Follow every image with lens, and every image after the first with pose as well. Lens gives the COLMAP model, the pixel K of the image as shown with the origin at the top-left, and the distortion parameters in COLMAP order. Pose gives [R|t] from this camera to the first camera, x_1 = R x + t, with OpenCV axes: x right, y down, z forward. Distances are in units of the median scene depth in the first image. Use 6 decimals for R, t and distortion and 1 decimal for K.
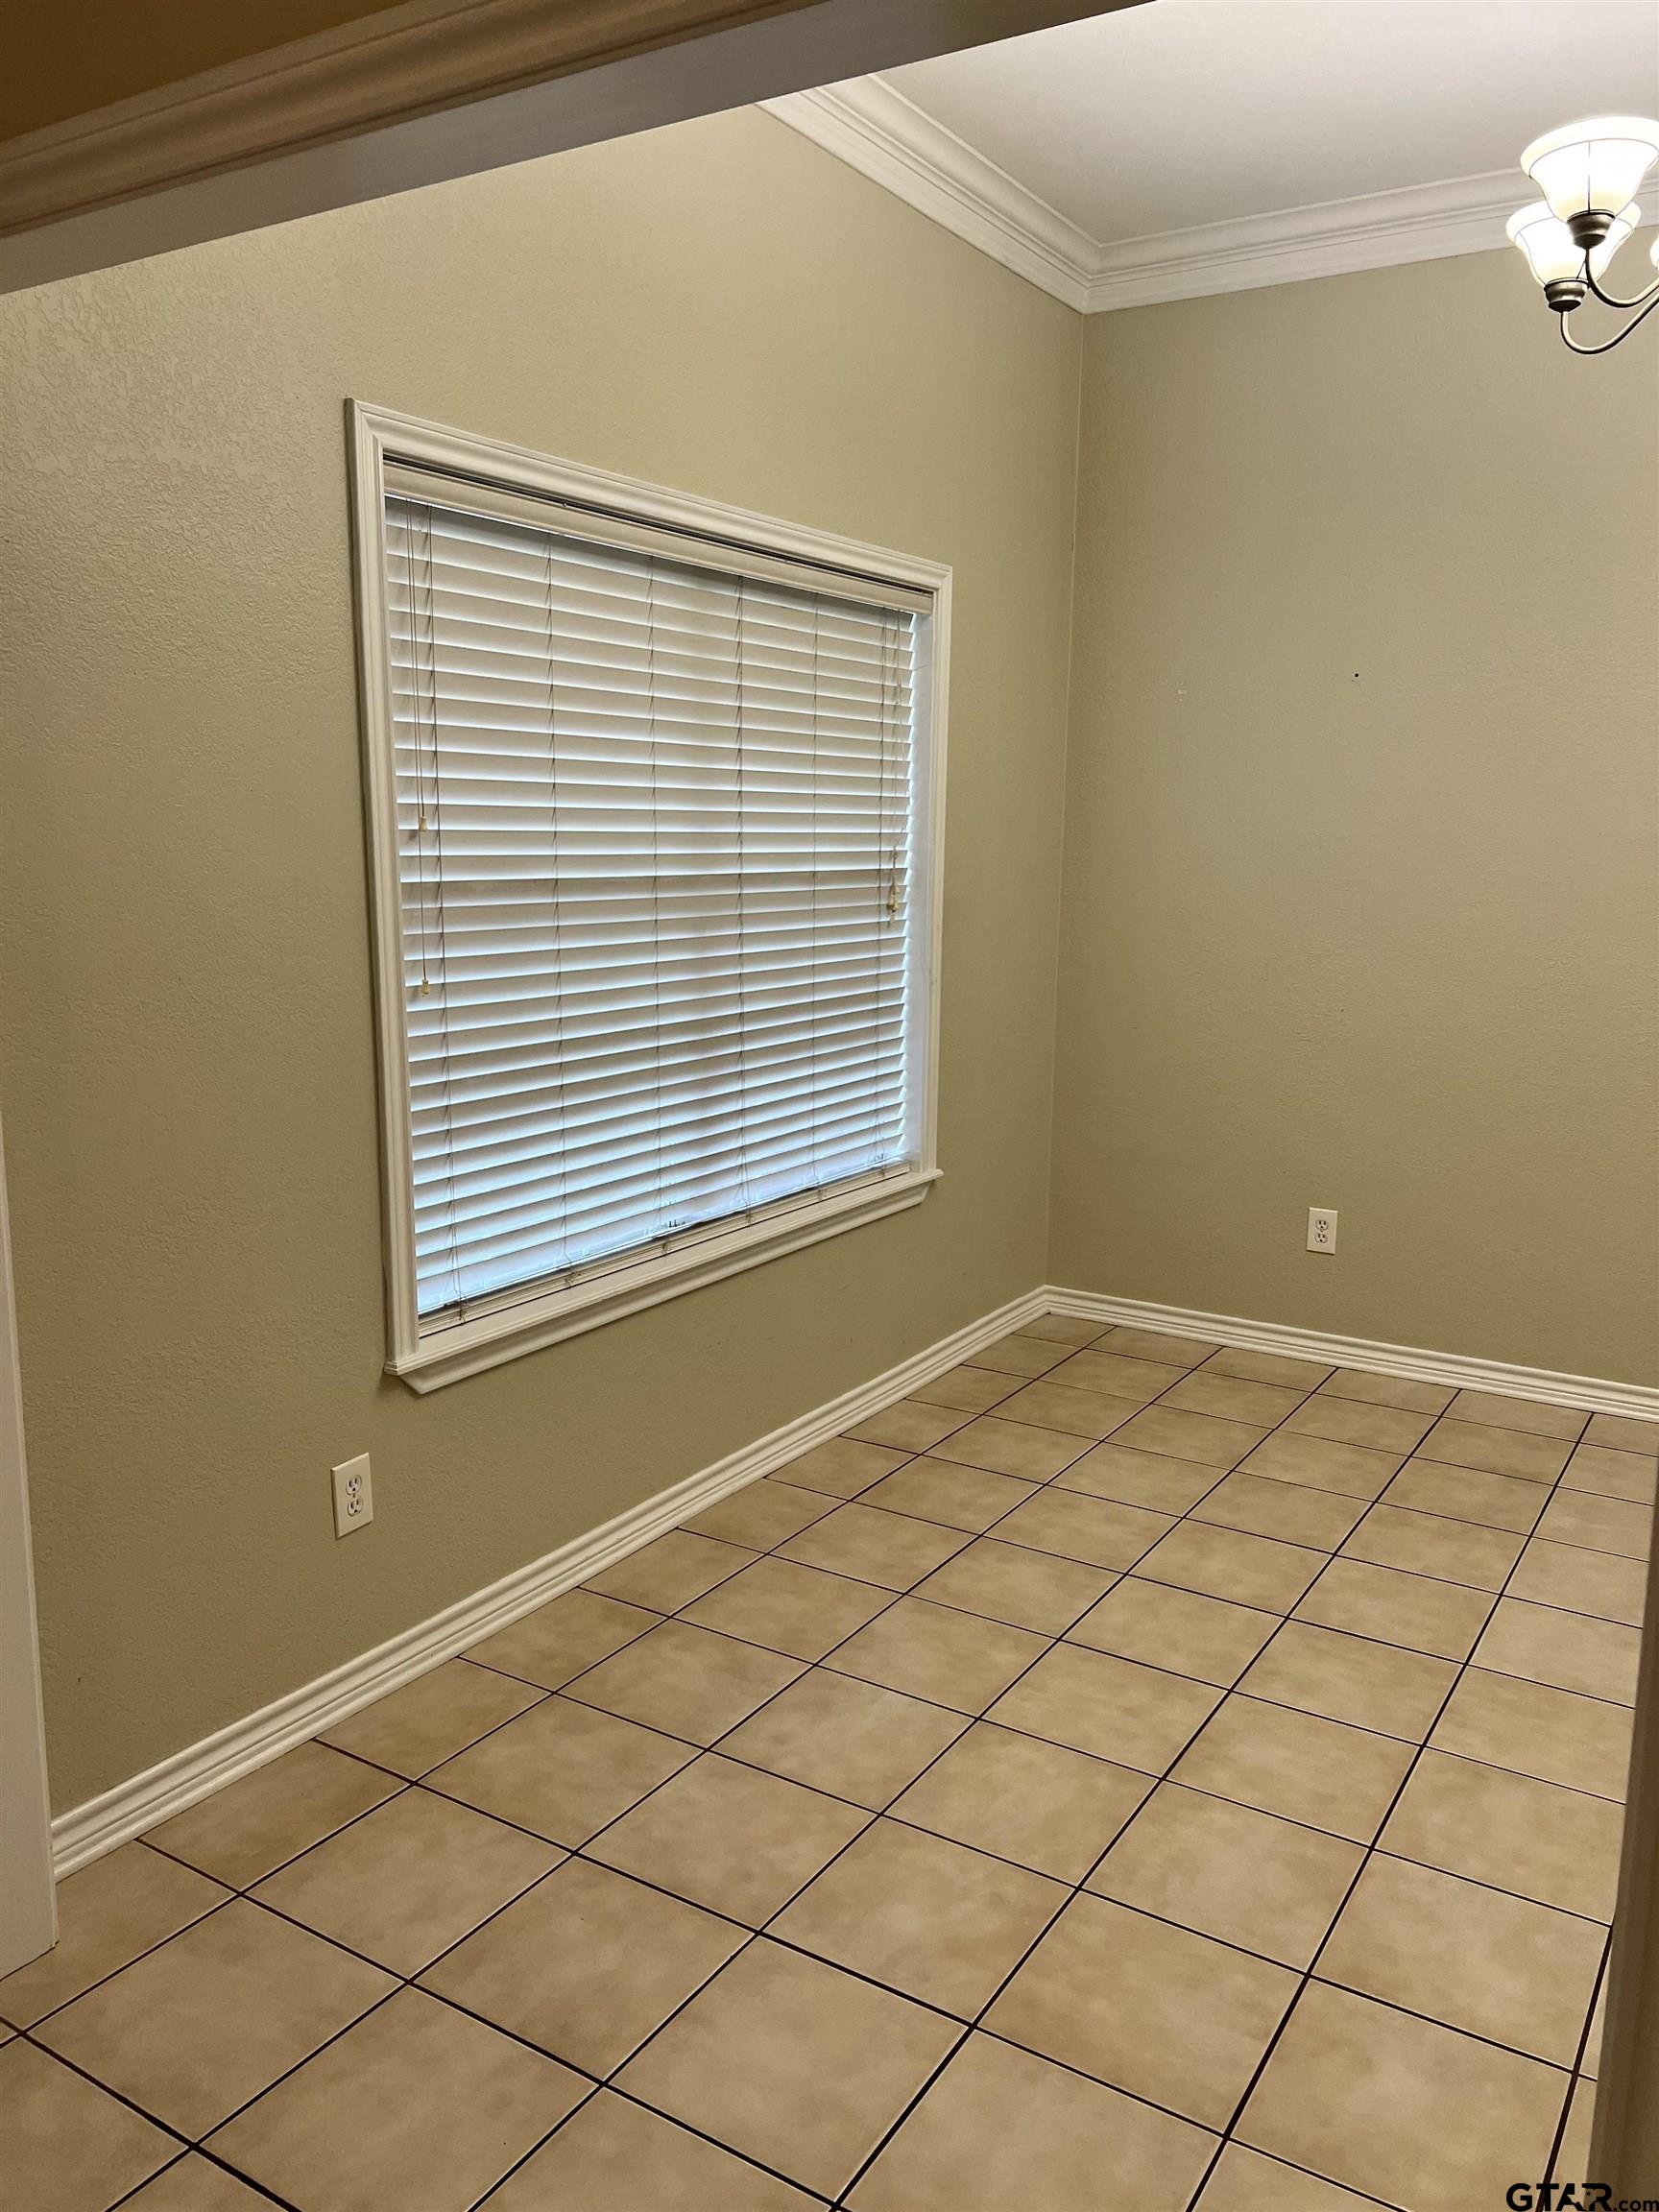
lens RADIAL K [[1665.2, 0, 822.7], [0, 1665.2, 1120.8], [0, 0, 1]] dist [0.026925, -0.049934]
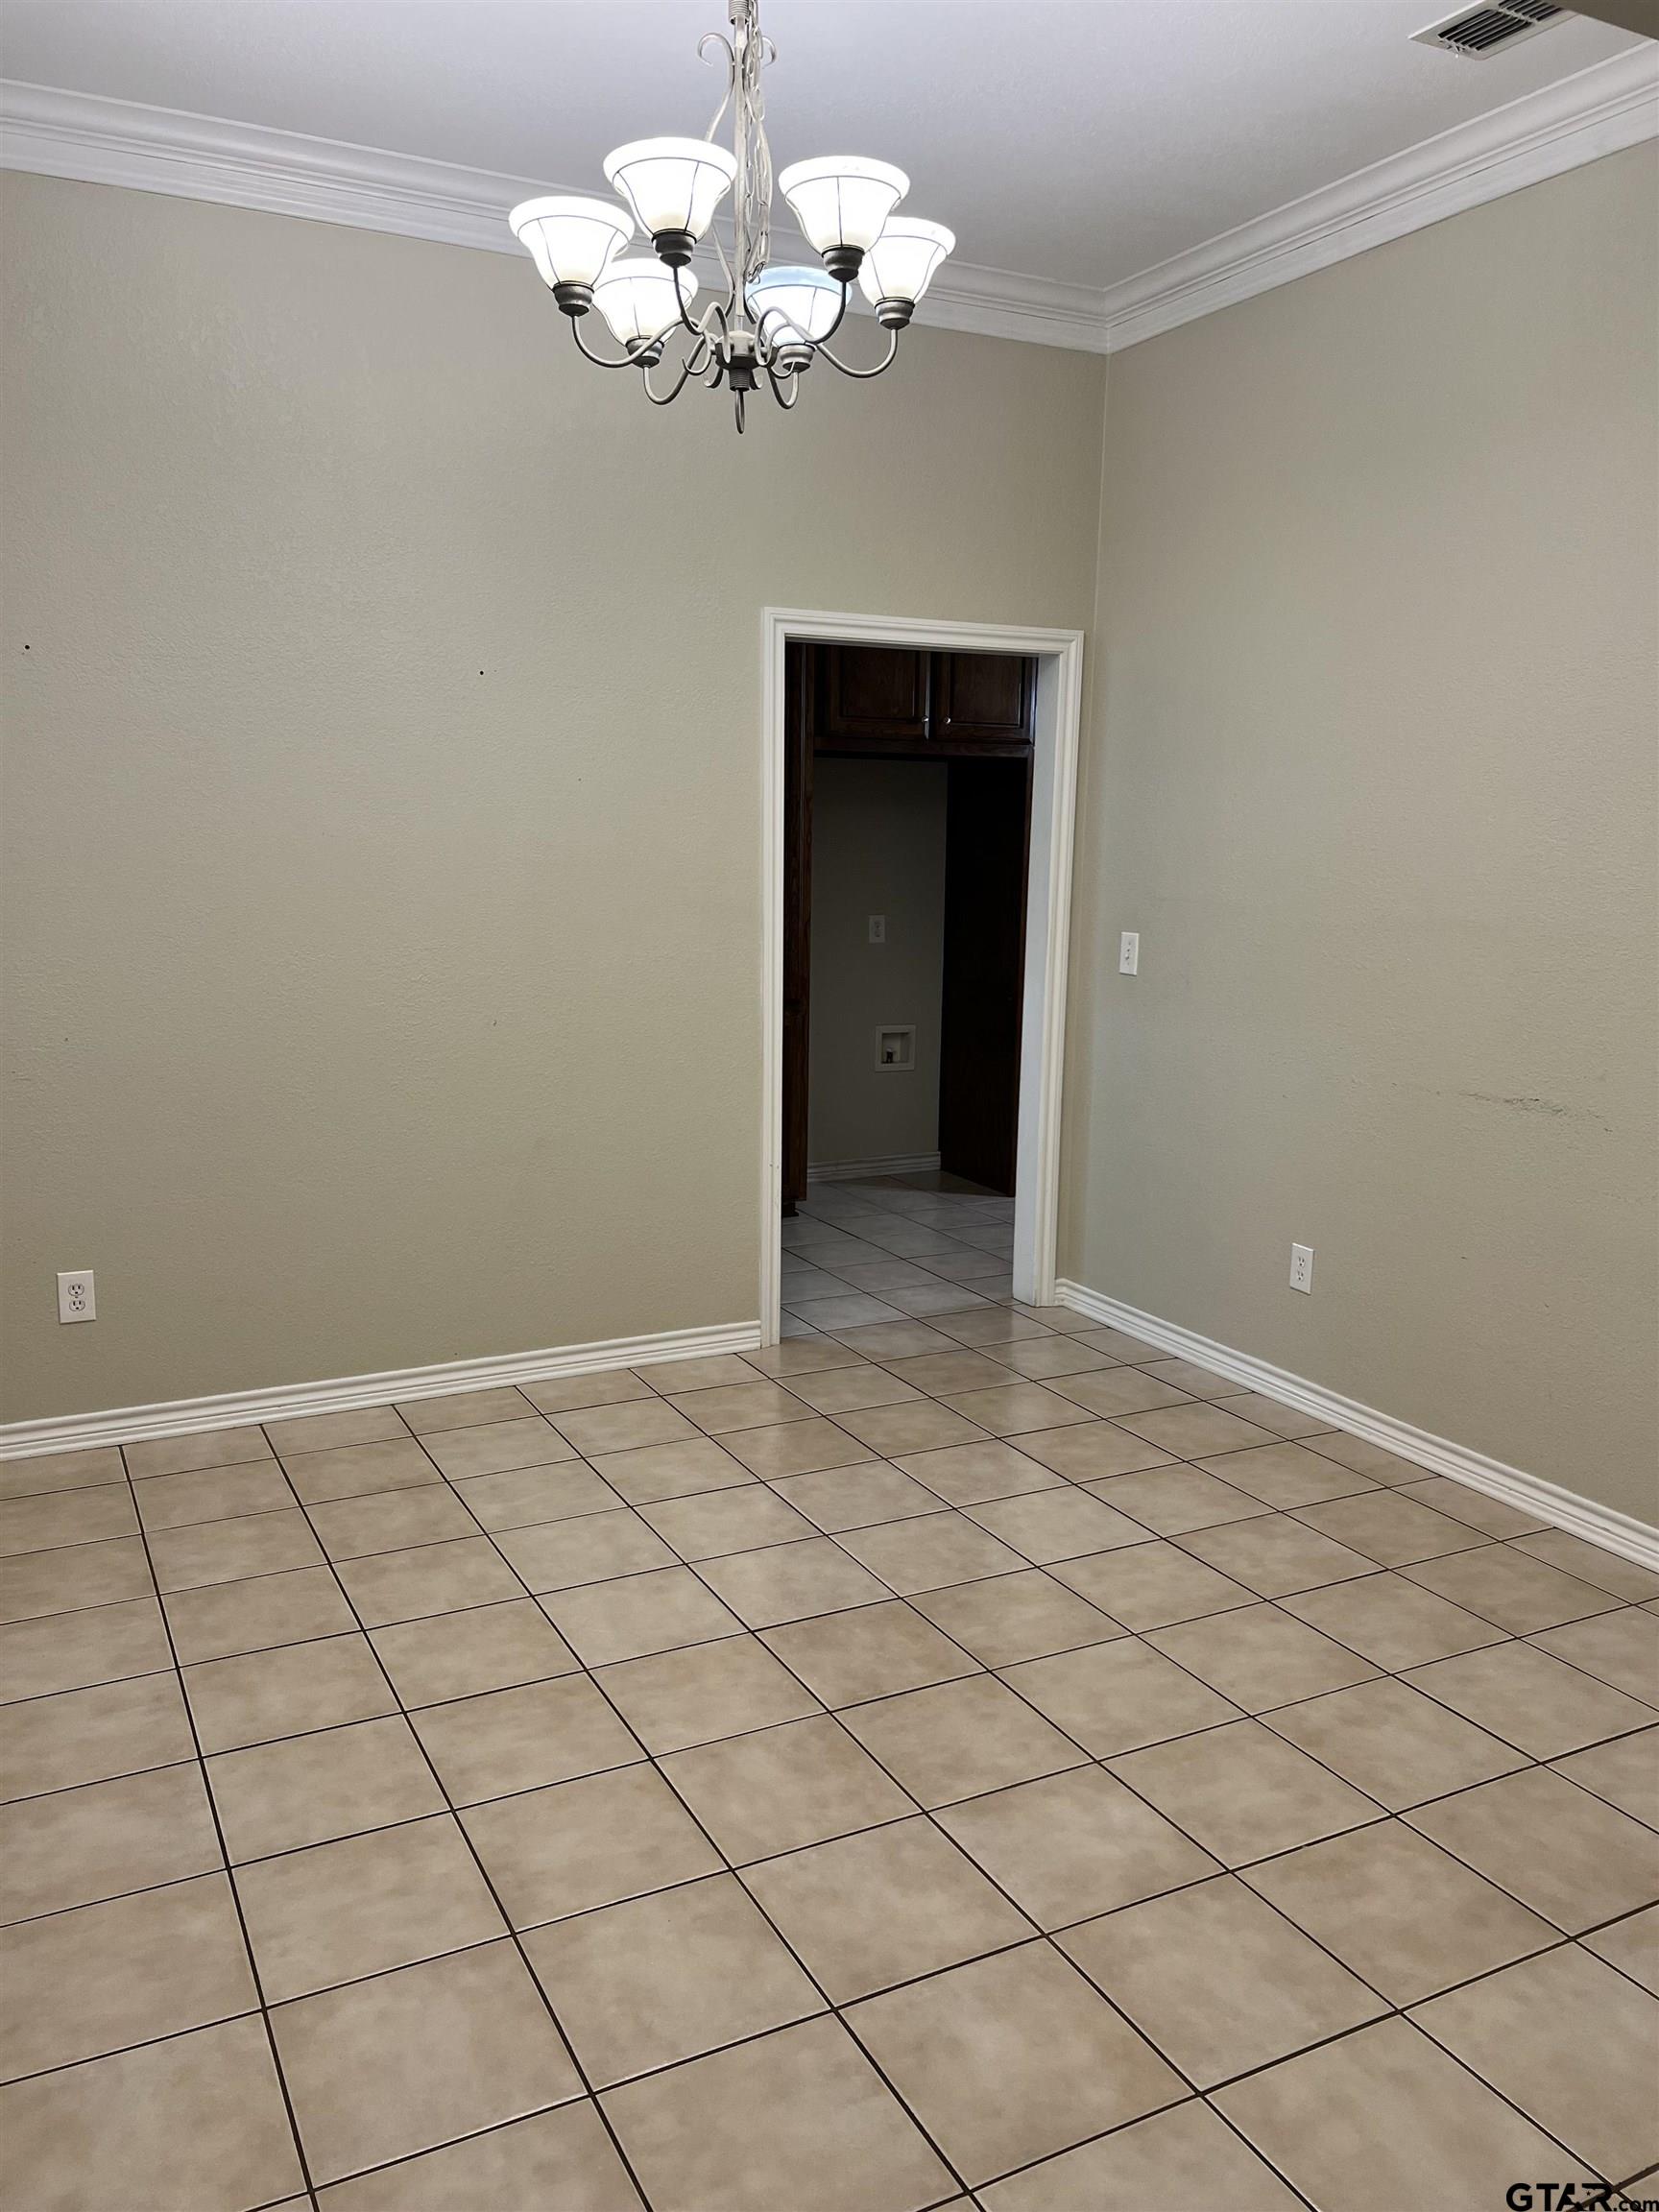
lens RADIAL K [[1665.2, 0, 834.1], [0, 1665.2, 1108.1], [0, 0, 1]] dist [0.026925, -0.049934]
pose [[0.496325, -0.144500, 0.856026, -0.338245], [0.146844, 0.985816, 0.081268, -0.062603], [-0.855627, 0.085366, 0.510504, 0.330483]]
